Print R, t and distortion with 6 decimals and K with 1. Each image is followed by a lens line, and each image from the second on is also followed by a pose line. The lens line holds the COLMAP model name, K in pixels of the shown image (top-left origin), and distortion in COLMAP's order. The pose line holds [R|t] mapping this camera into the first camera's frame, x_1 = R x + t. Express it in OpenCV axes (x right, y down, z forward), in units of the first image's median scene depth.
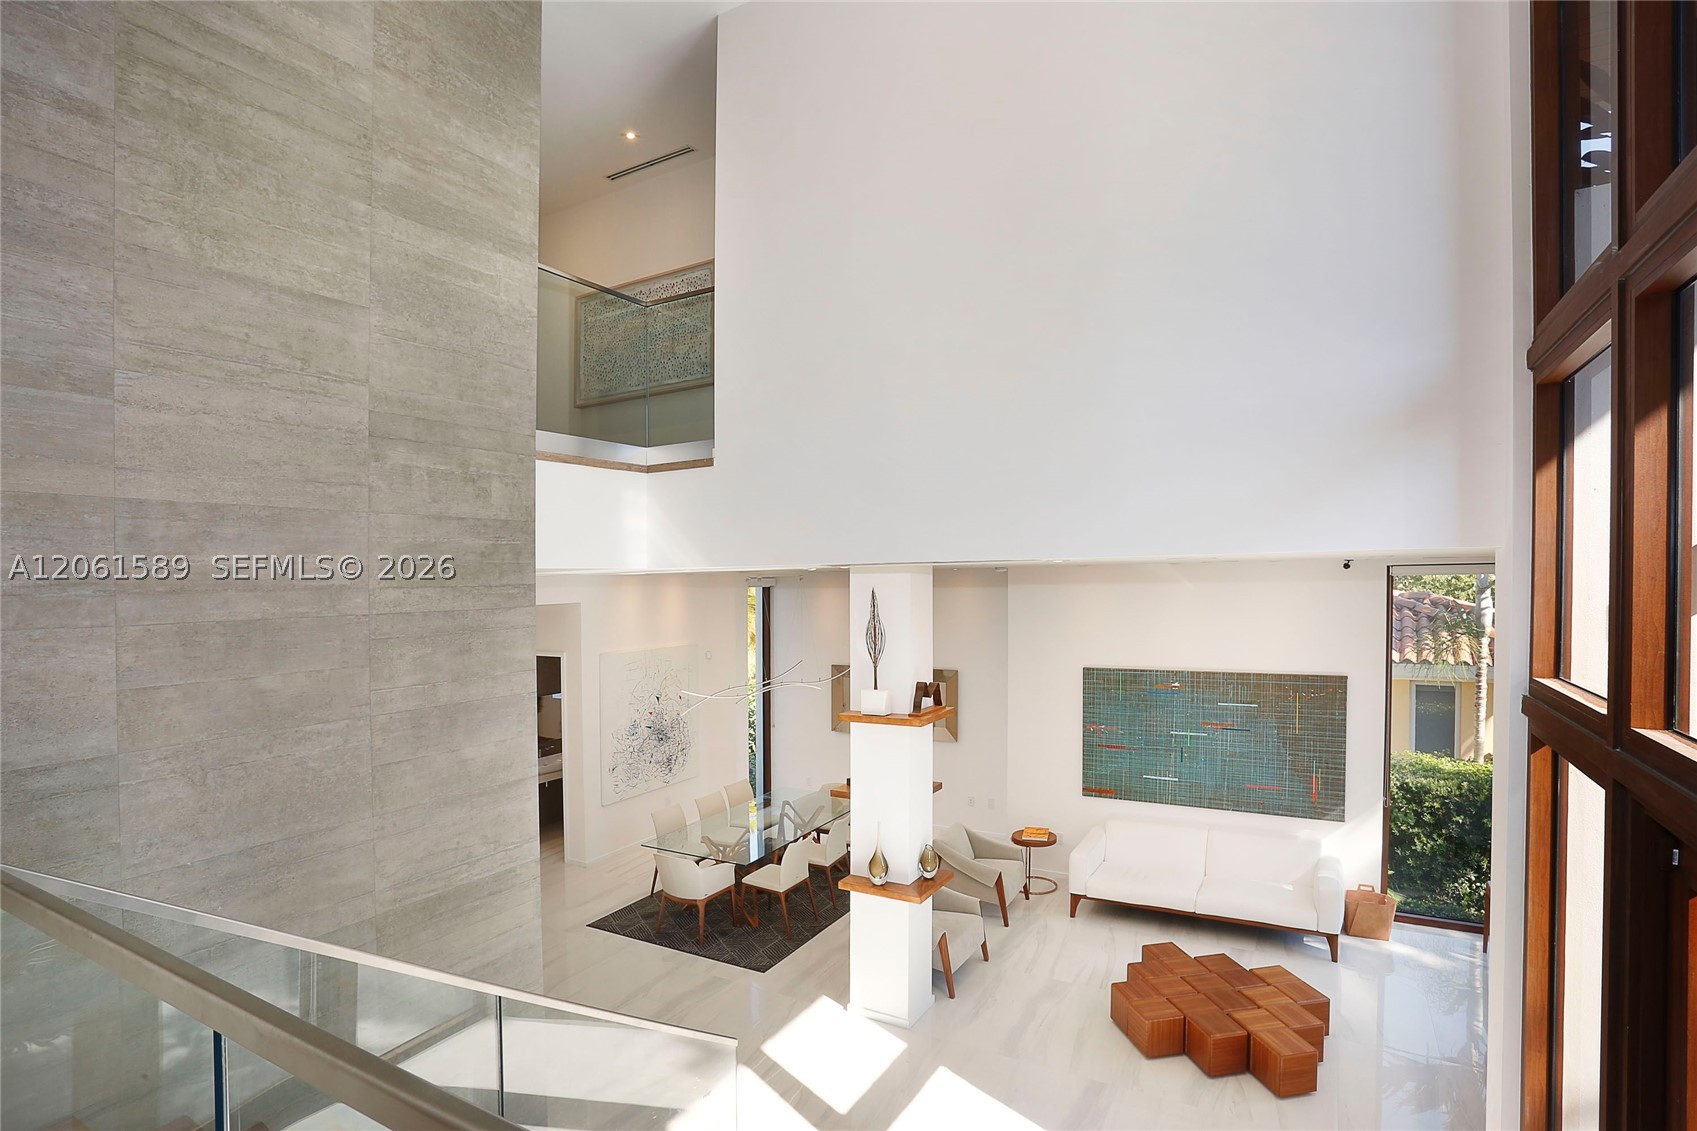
lens RADIAL K [[870.6, 0, 837.7], [0, 870.6, 612.7], [0, 0, 1]] dist [-0.062009, 0.029362]
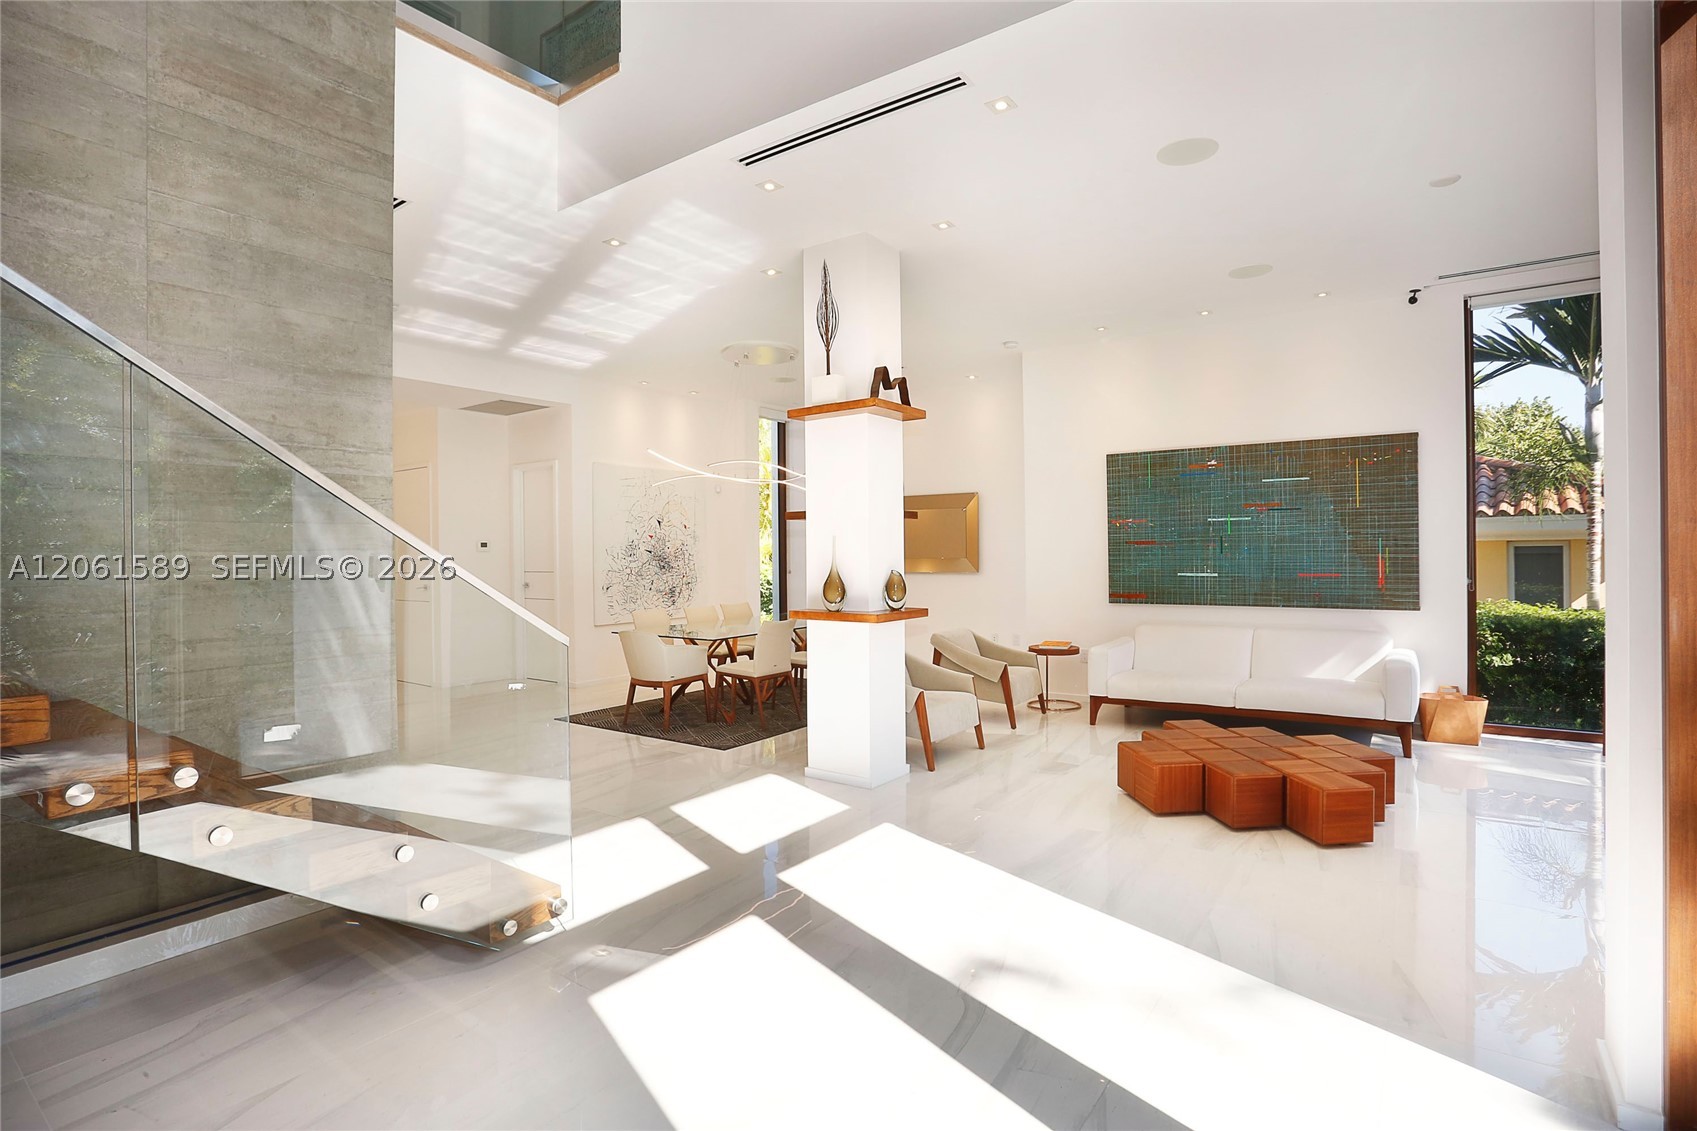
lens RADIAL K [[844.2, 0, 827.8], [0, 844.2, 569.7], [0, 0, 1]] dist [-0.068715, 0.032054]
pose [[0.994145, 0.001727, -0.108037, 0.133919], [-0.004822, 0.999585, -0.028396, 0.303863], [0.107943, 0.028751, 0.993741, 0.172737]]
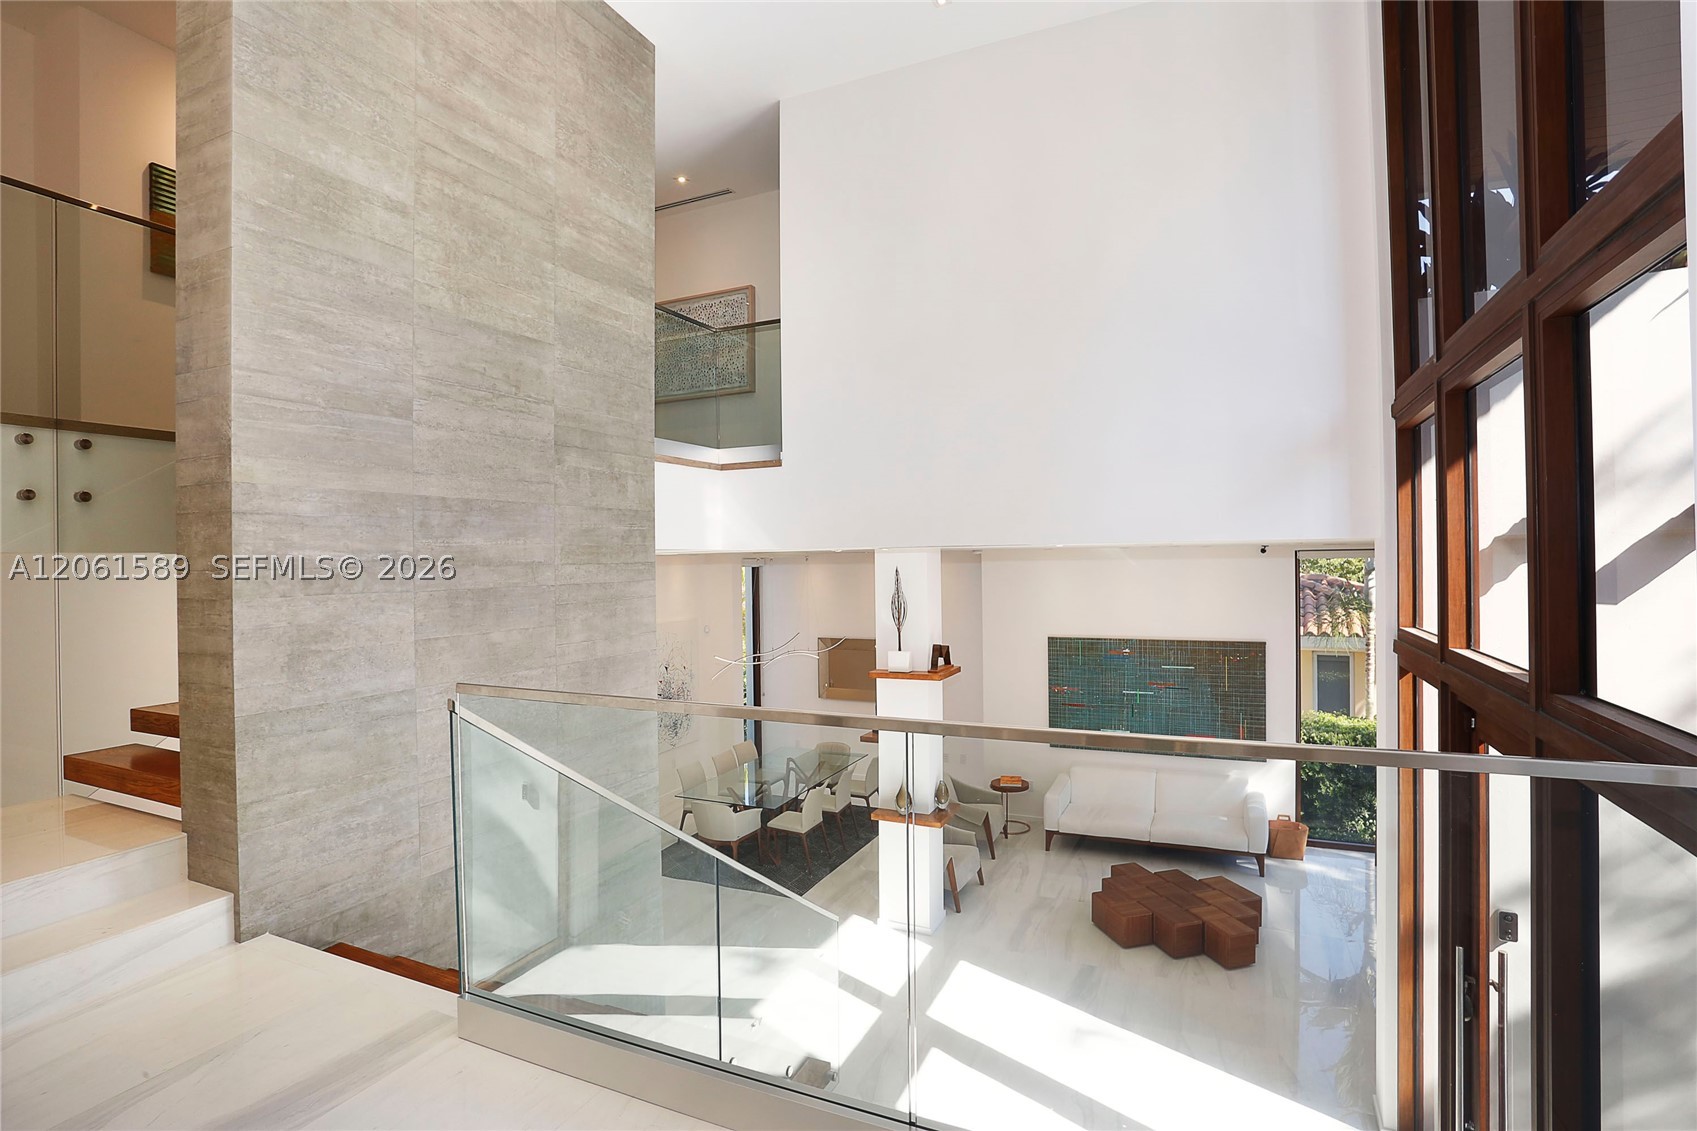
lens RADIAL K [[879.1, 0, 856.9], [0, 879.1, 557.1], [0, 0, 1]] dist [-0.064199, 0.031355]
pose [[0.993652, 0.005737, 0.112351, -0.152766], [-0.000941, 0.999088, -0.042695, 0.009498], [-0.112493, 0.042318, 0.992751, -0.206348]]
